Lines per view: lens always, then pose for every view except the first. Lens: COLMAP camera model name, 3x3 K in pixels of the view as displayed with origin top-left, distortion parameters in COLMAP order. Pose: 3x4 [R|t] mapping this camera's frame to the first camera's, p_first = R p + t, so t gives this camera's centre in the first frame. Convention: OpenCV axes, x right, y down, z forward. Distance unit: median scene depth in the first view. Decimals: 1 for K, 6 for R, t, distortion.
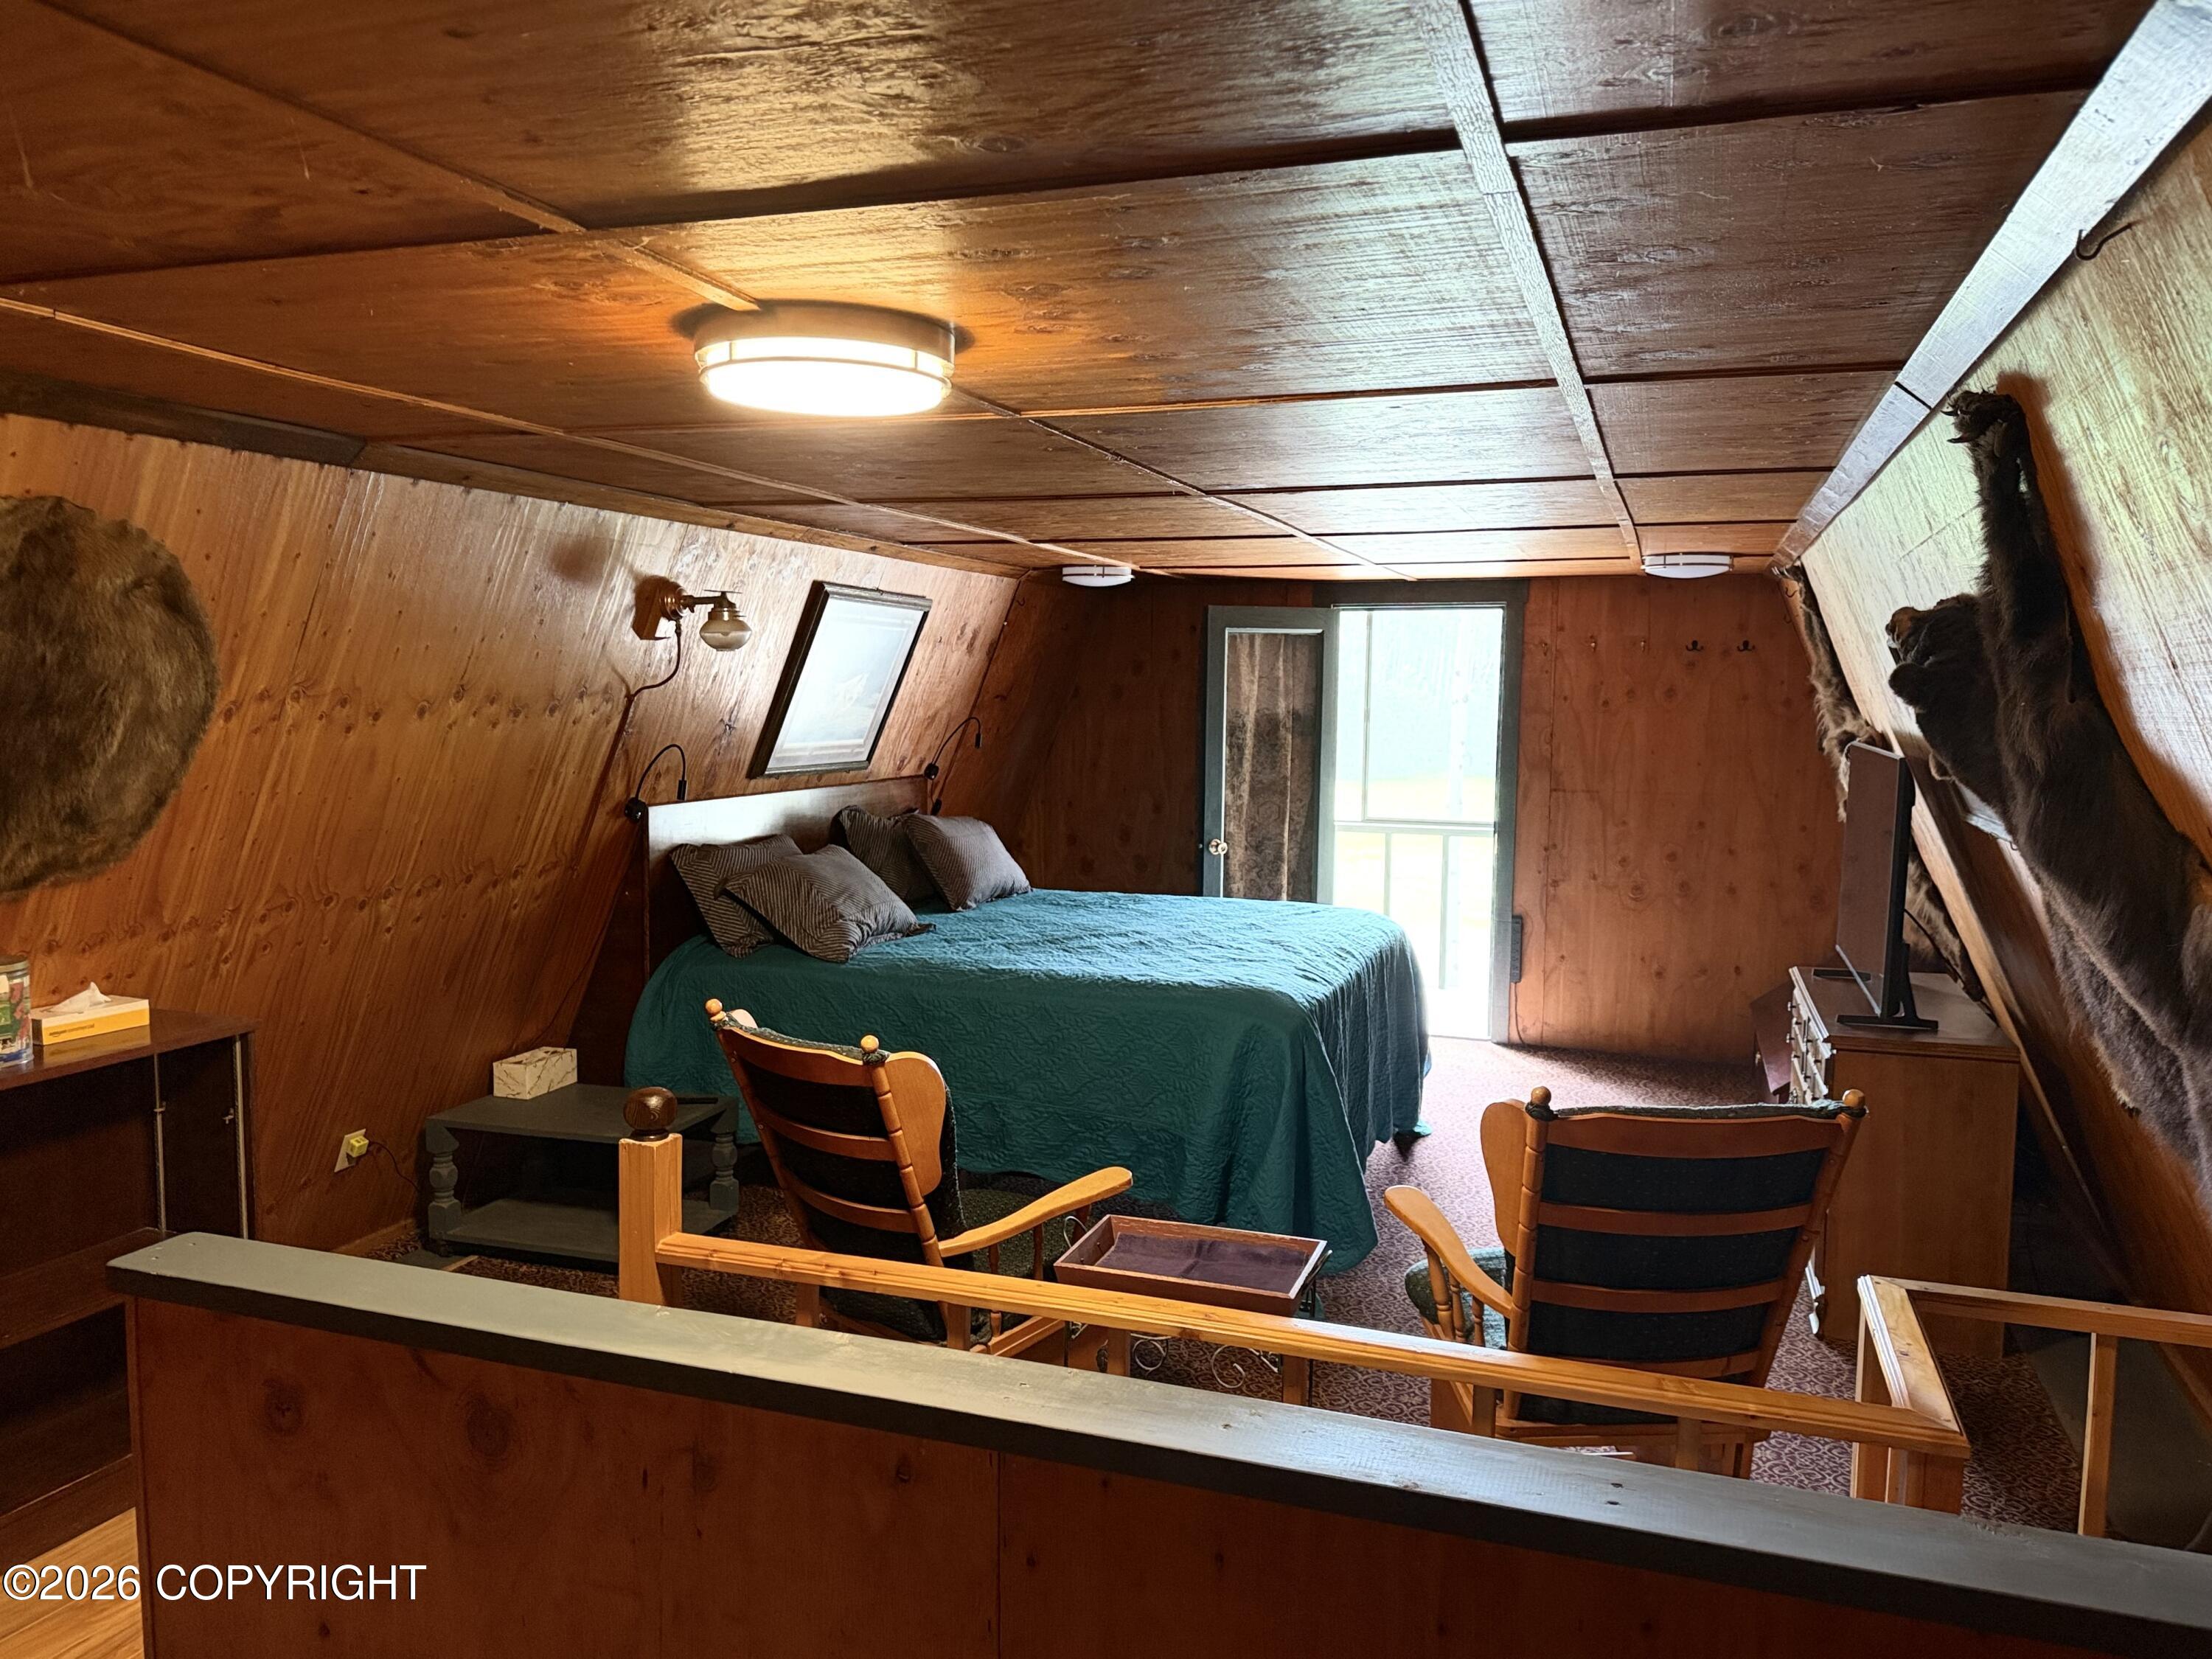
lens RADIAL K [[1632.1, 0, 1065.2], [0, 1632.1, 827.0], [0, 0, 1]] dist [0.095632, -0.077045]
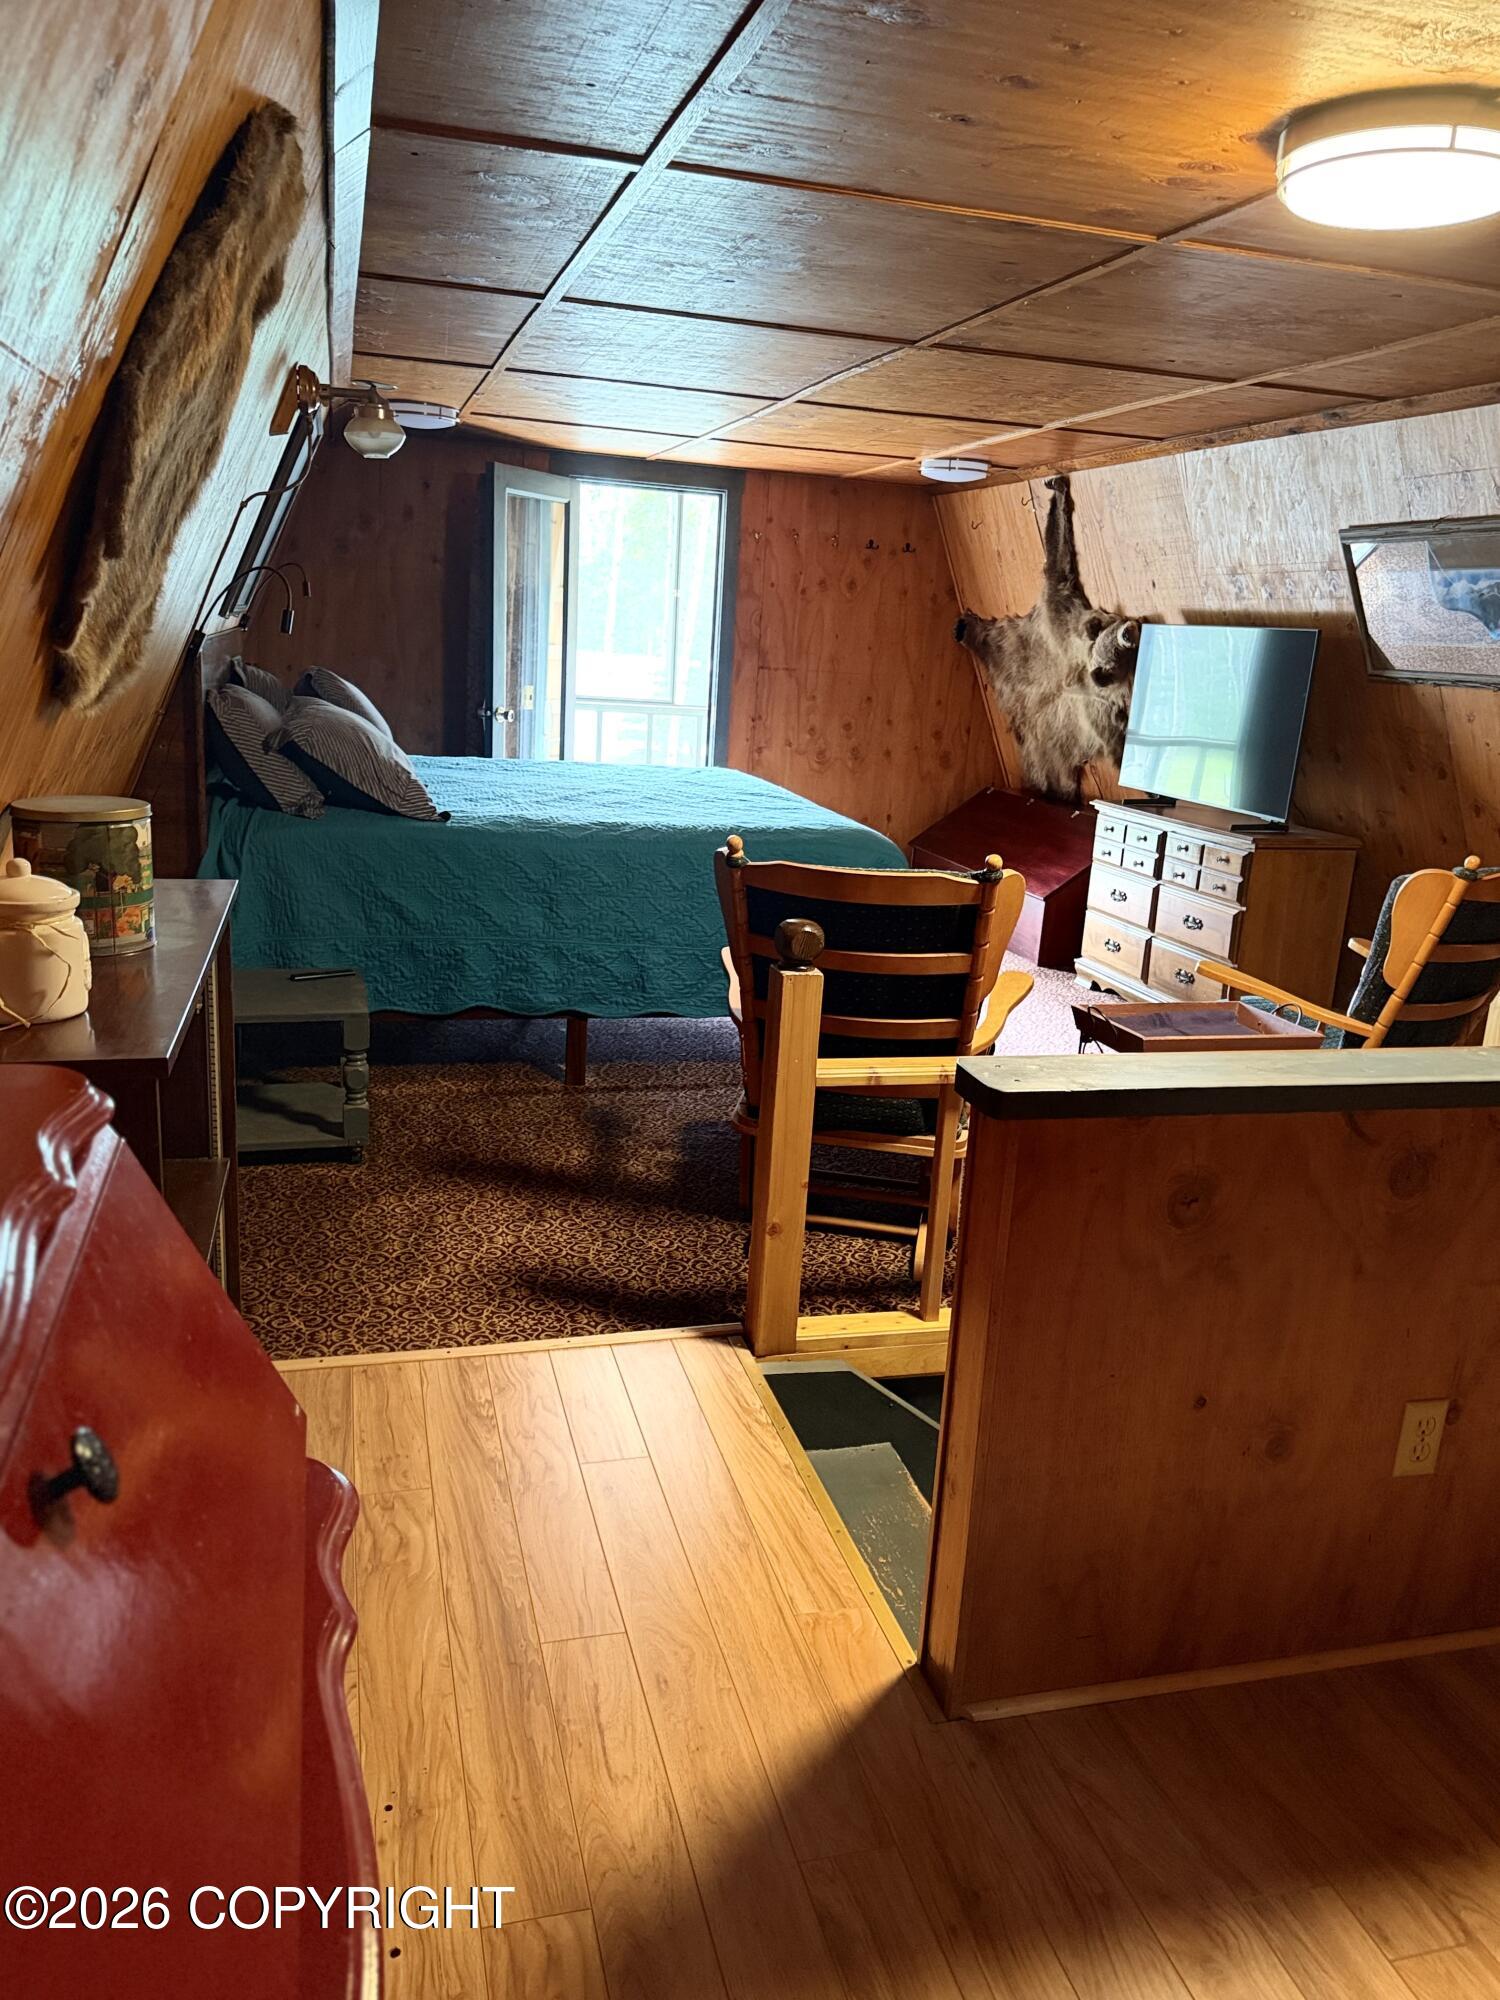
lens RADIAL K [[1475.7, 0, 770.6], [0, 1475.7, 1019.1], [0, 0, 1]] dist [0.095632, -0.077045]
pose [[0.800773, -0.111242, 0.588548, -0.344322], [-0.002134, 0.982066, 0.188525, 0.024101], [-0.598965, -0.152222, 0.786174, 0.141902]]
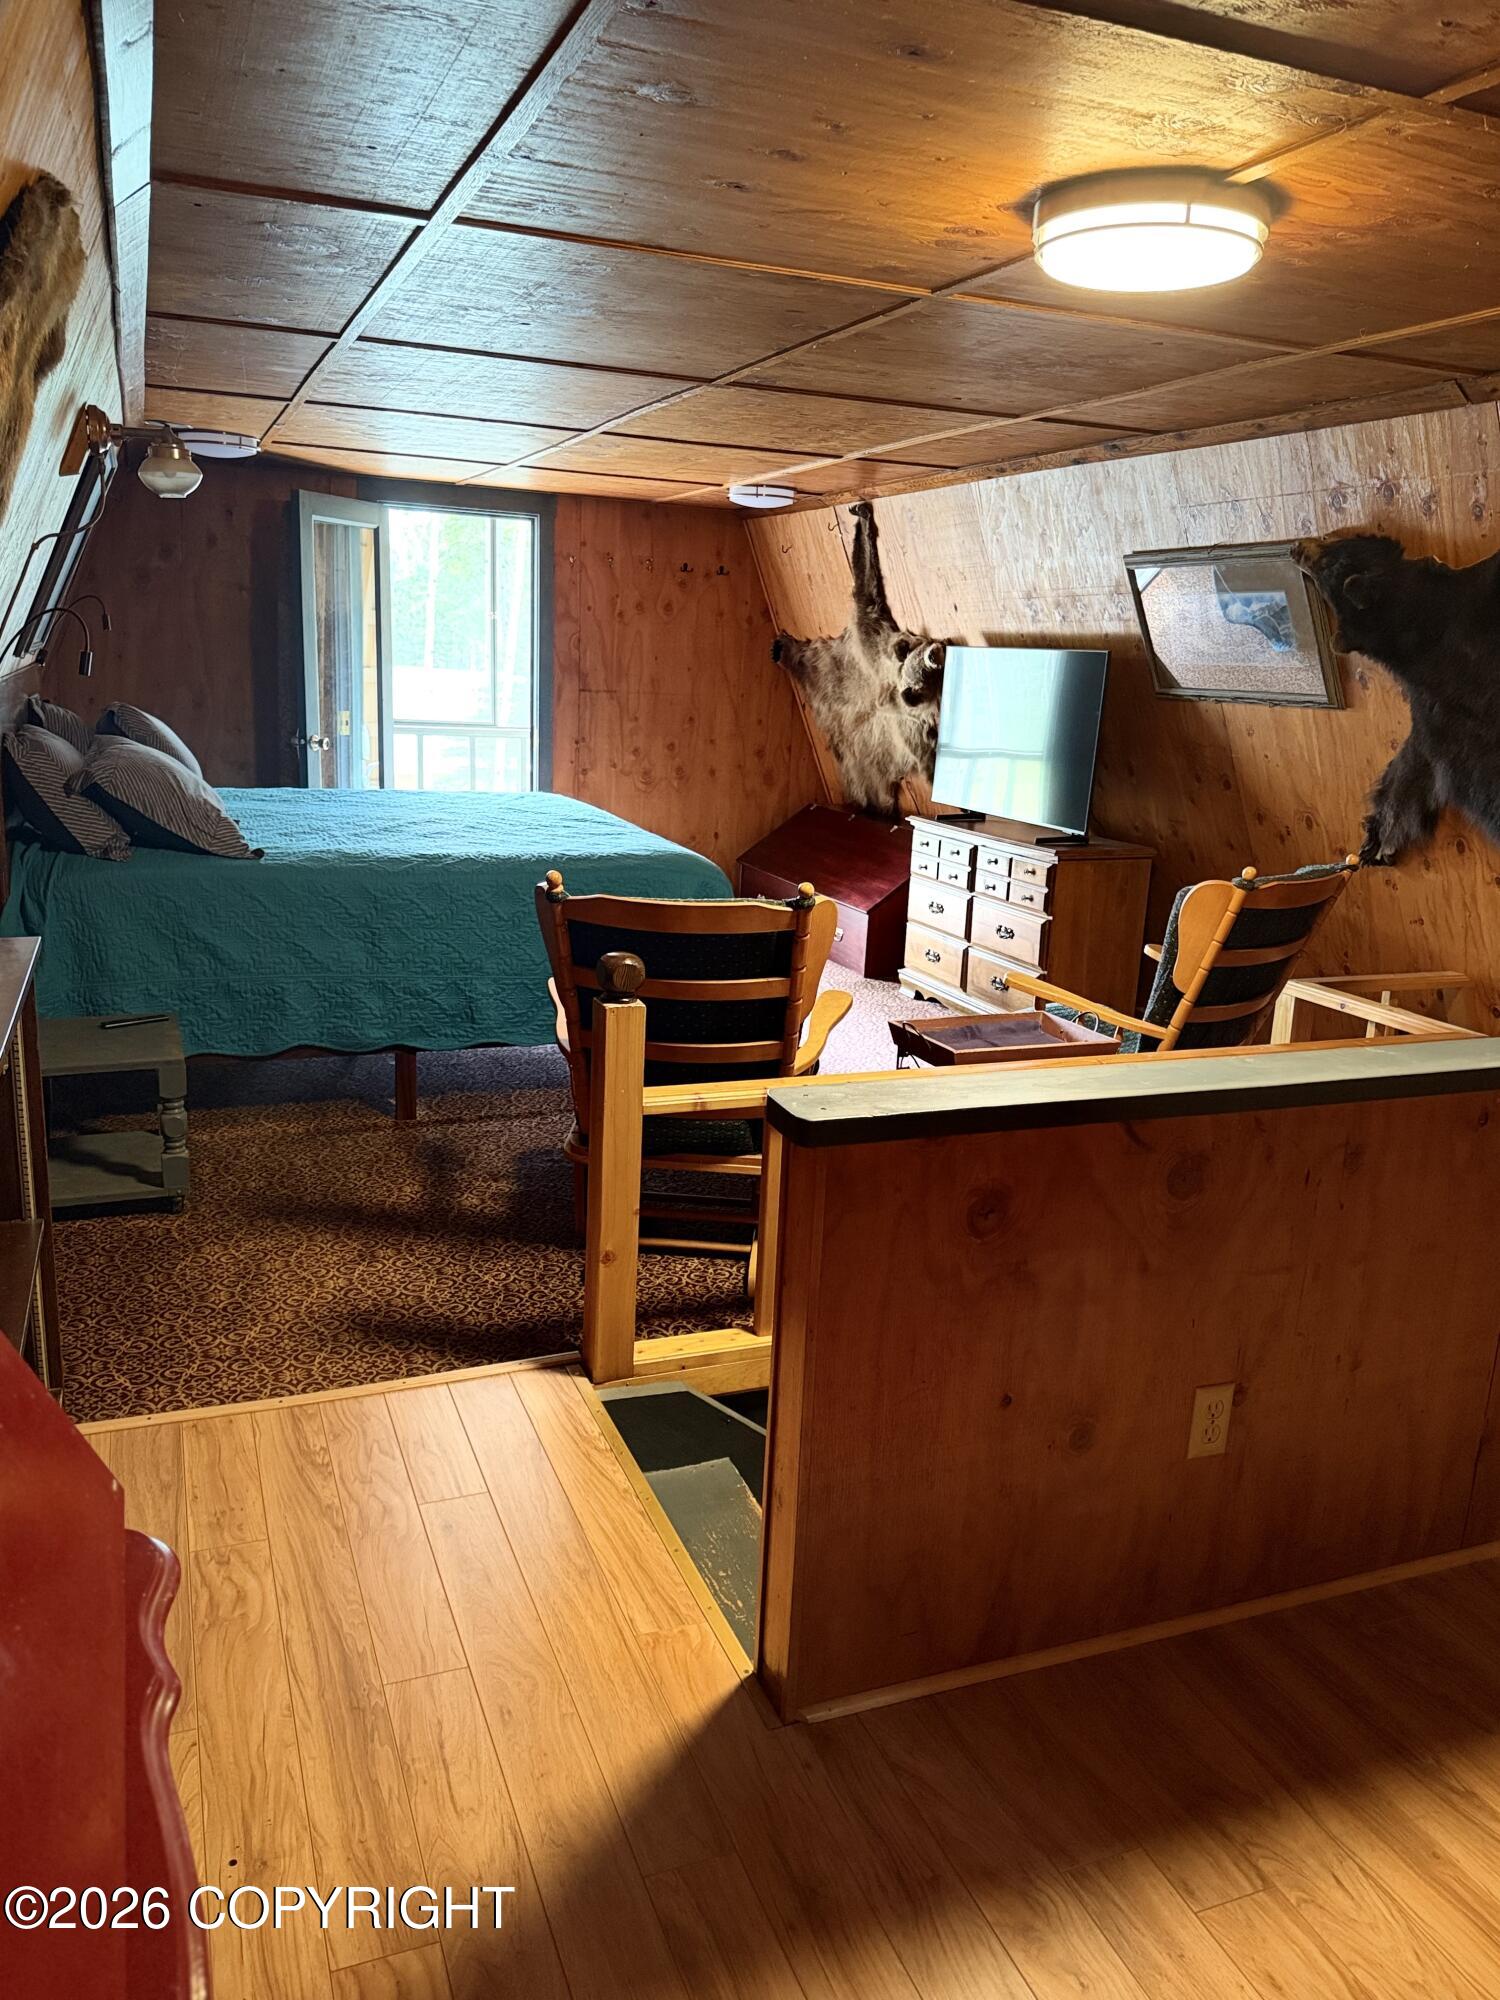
lens RADIAL K [[1475.7, 0, 754.4], [0, 1475.7, 1016.2], [0, 0, 1]] dist [0.095632, -0.077045]
pose [[0.735796, -0.138320, 0.662926, -0.346010], [0.021555, 0.983206, 0.181222, 0.017098], [-0.676860, -0.119053, 0.726421, 0.131023]]
